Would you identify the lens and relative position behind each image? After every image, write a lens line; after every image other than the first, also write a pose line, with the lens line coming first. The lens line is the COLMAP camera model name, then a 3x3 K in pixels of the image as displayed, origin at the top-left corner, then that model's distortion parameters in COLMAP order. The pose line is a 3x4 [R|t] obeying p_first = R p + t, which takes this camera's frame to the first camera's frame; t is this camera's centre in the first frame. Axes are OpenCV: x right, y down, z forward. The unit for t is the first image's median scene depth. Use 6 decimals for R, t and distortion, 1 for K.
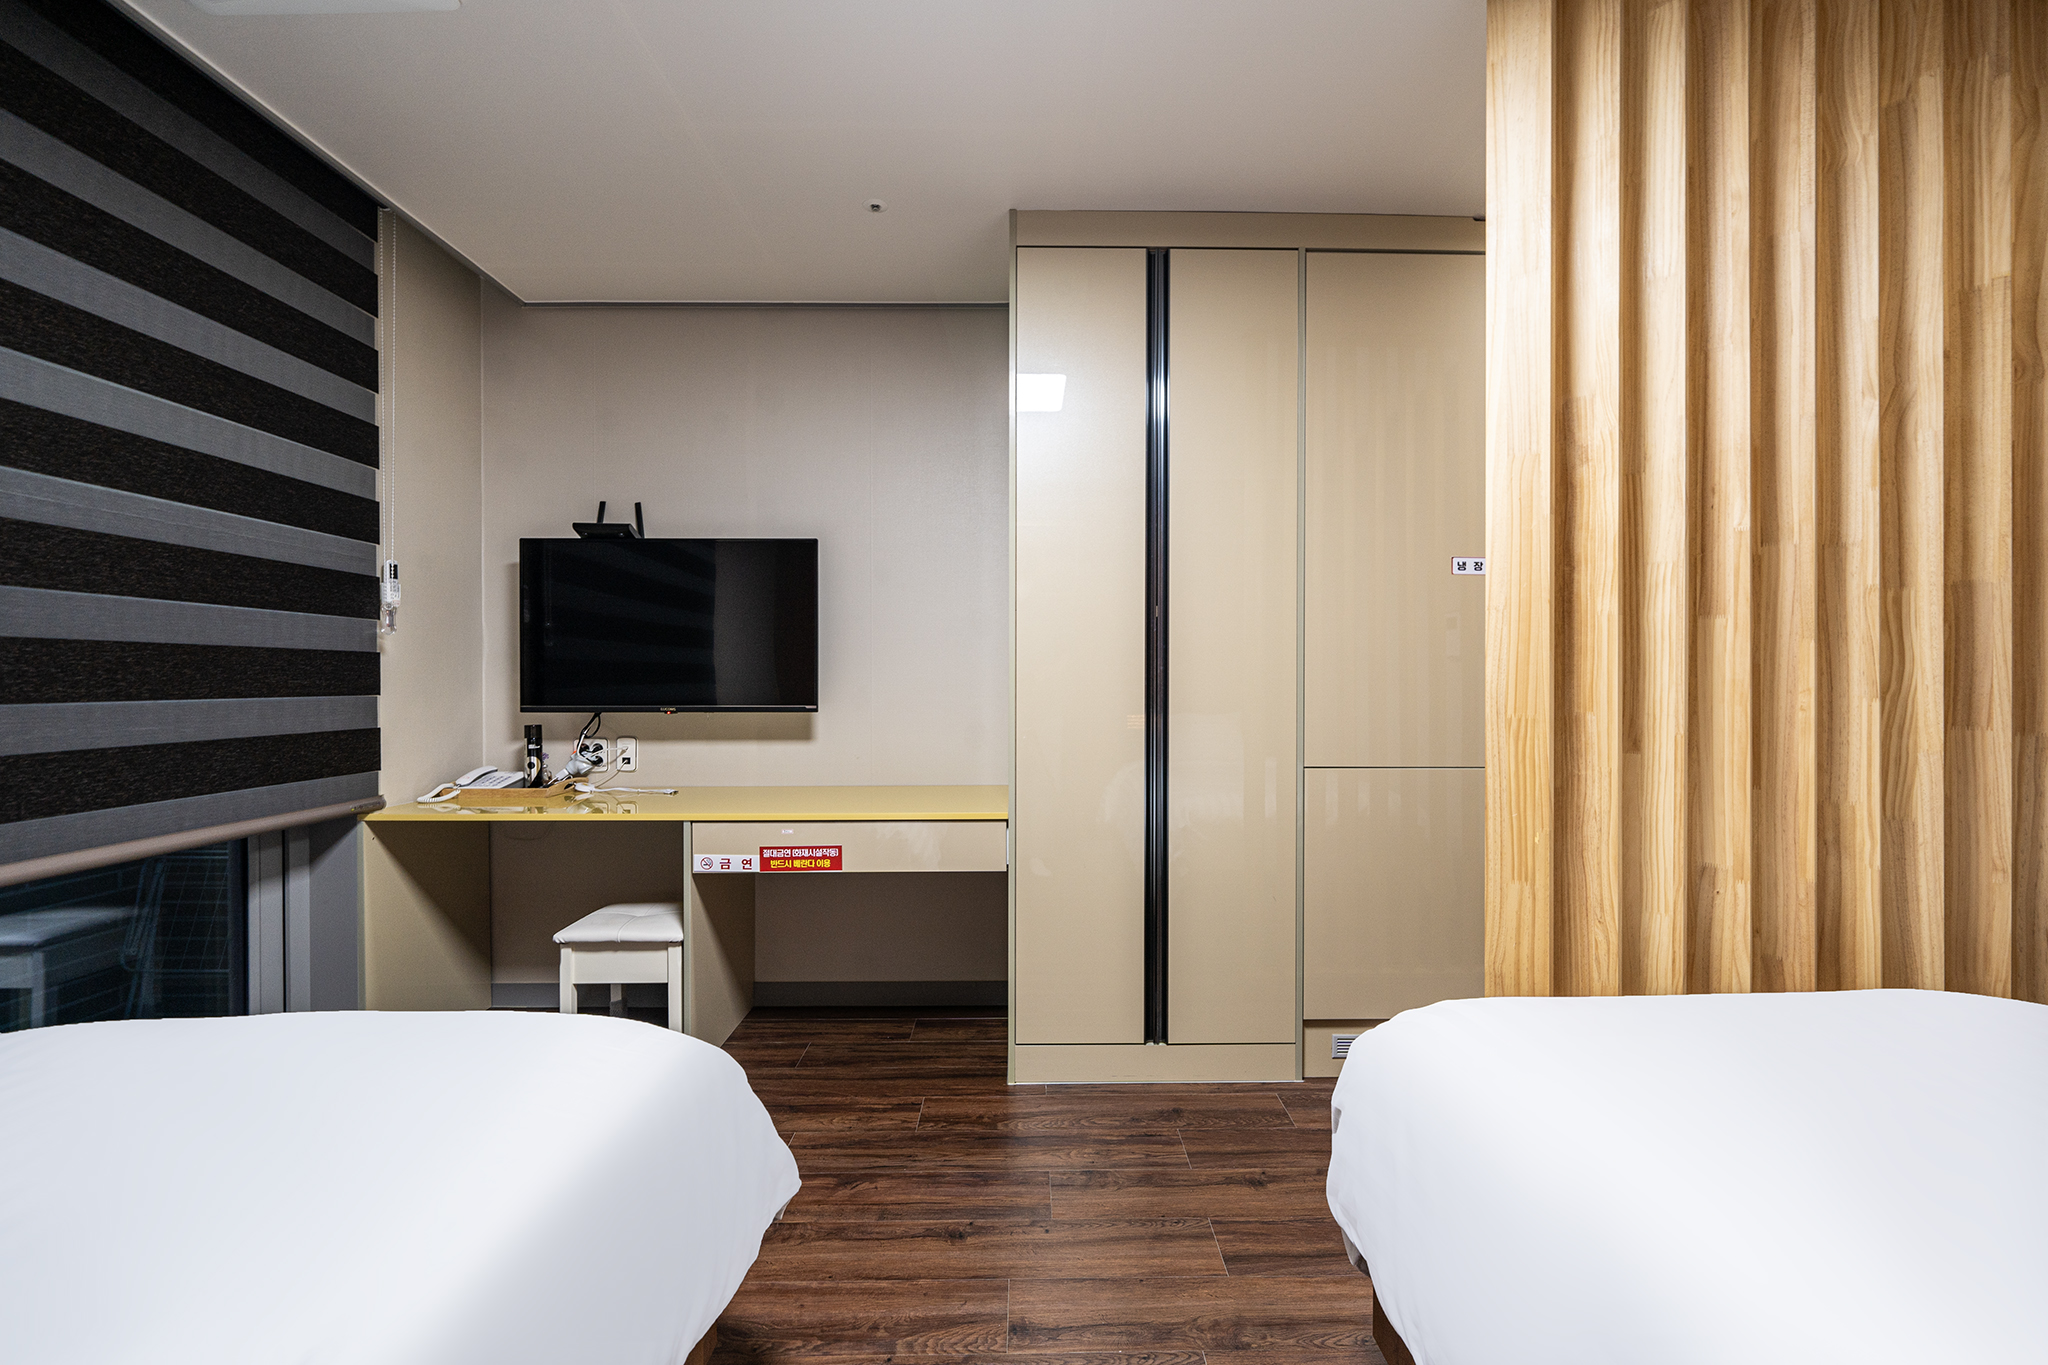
lens RADIAL K [[899.7, 0, 1025.0], [0, 899.7, 675.9], [0, 0, 1]] dist [0.000950, -0.000042]
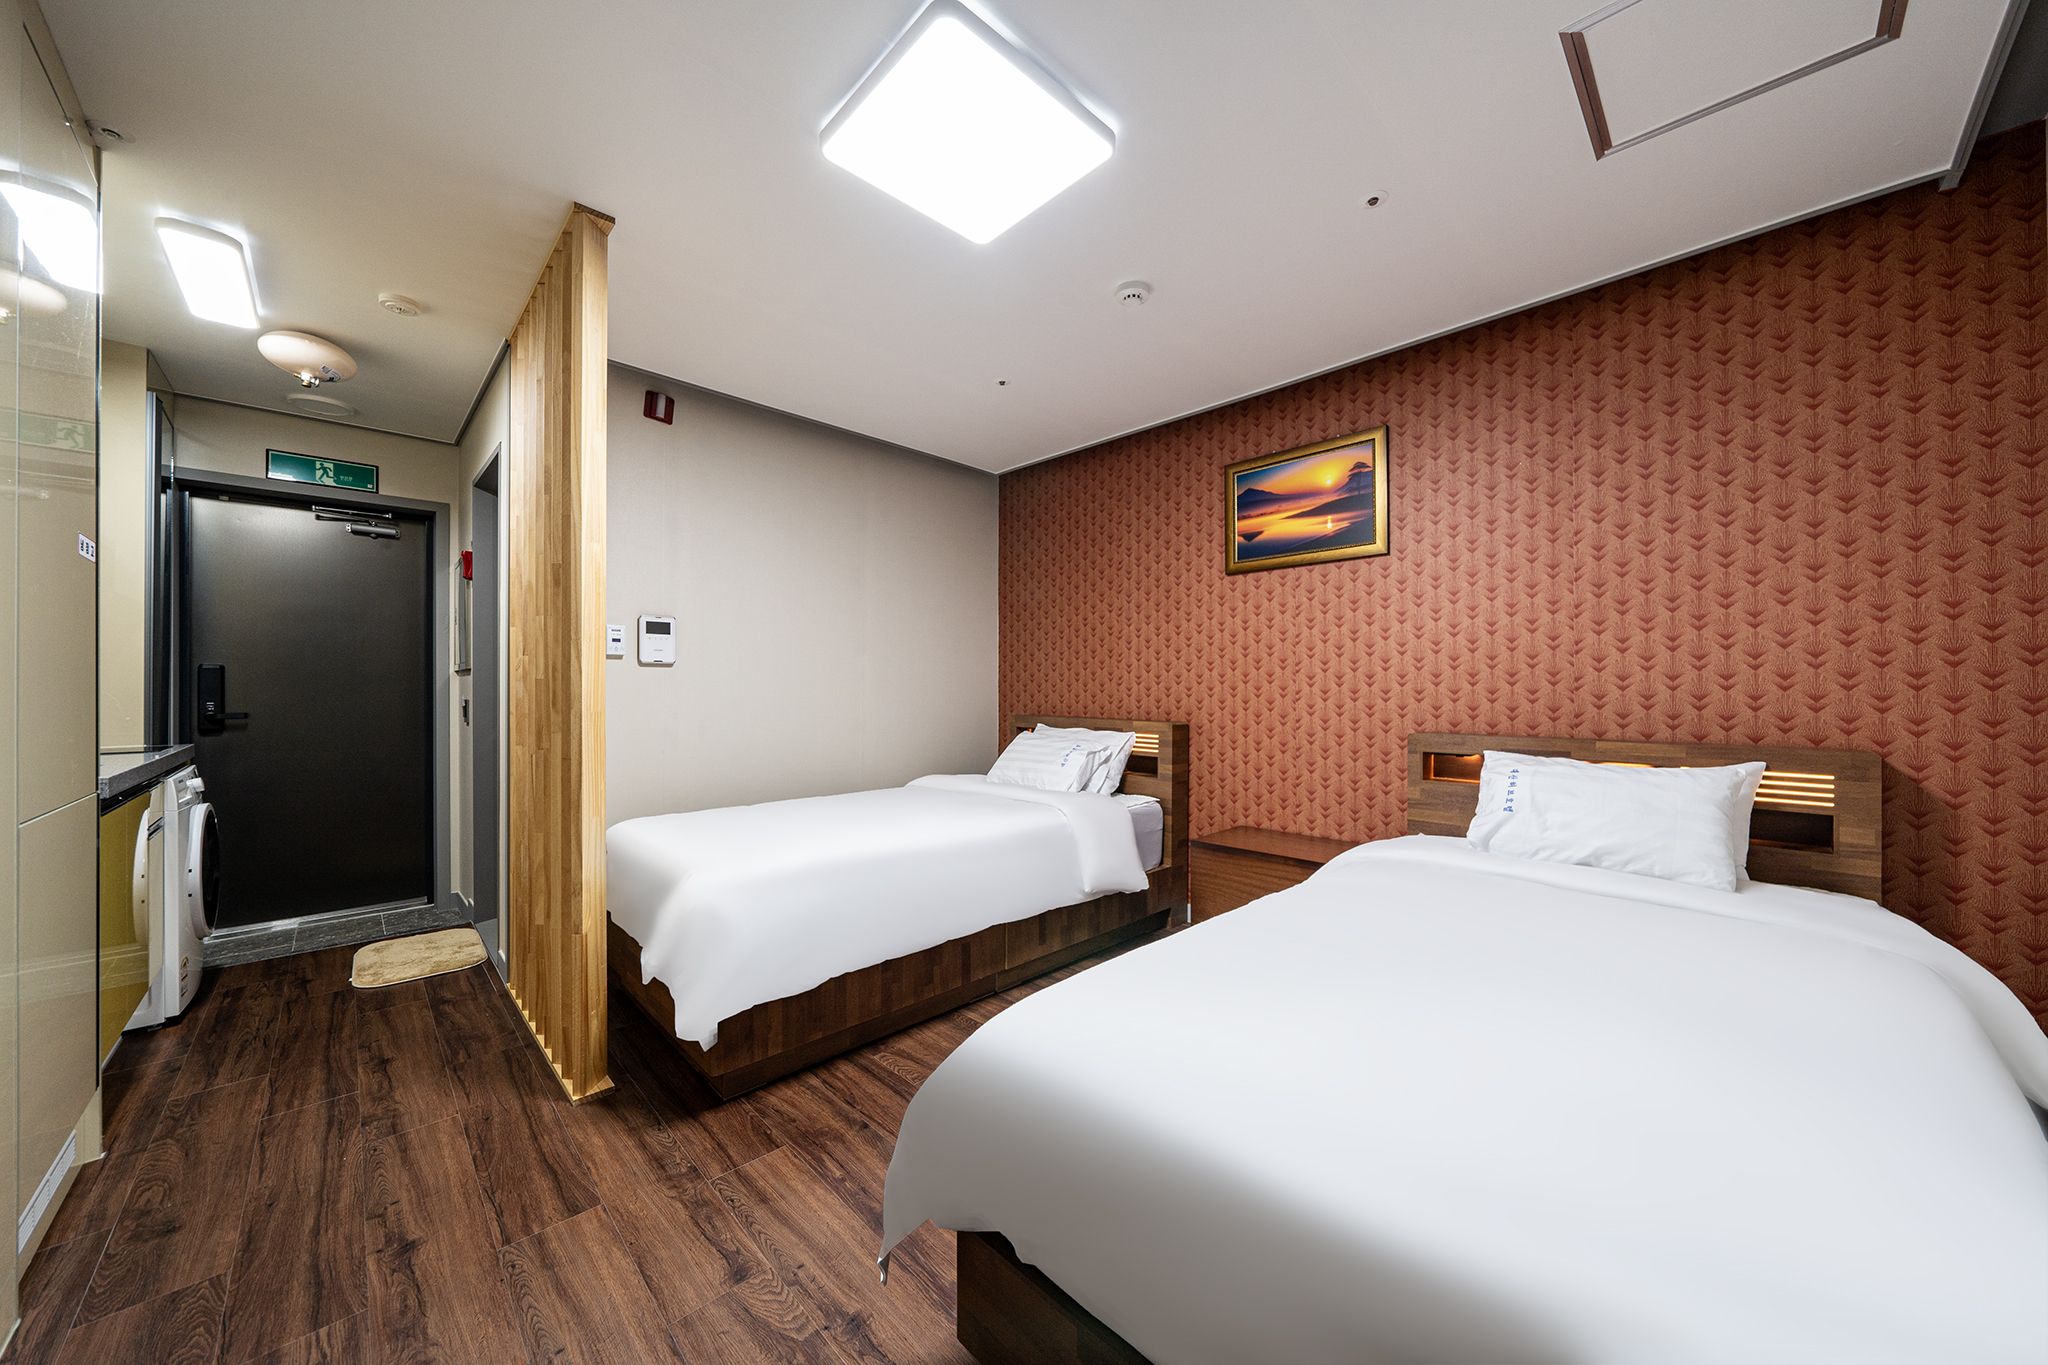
lens RADIAL K [[712.8, 0, 1020.7], [0, 712.8, 691.0], [0, 0, 1]] dist [-0.001809, -0.000279]
pose [[-0.679681, 0.000707, 0.733508, -0.805680], [0.002467, 0.999996, 0.001322, 0.012163], [-0.733504, 0.002708, -0.679680, 1.228021]]
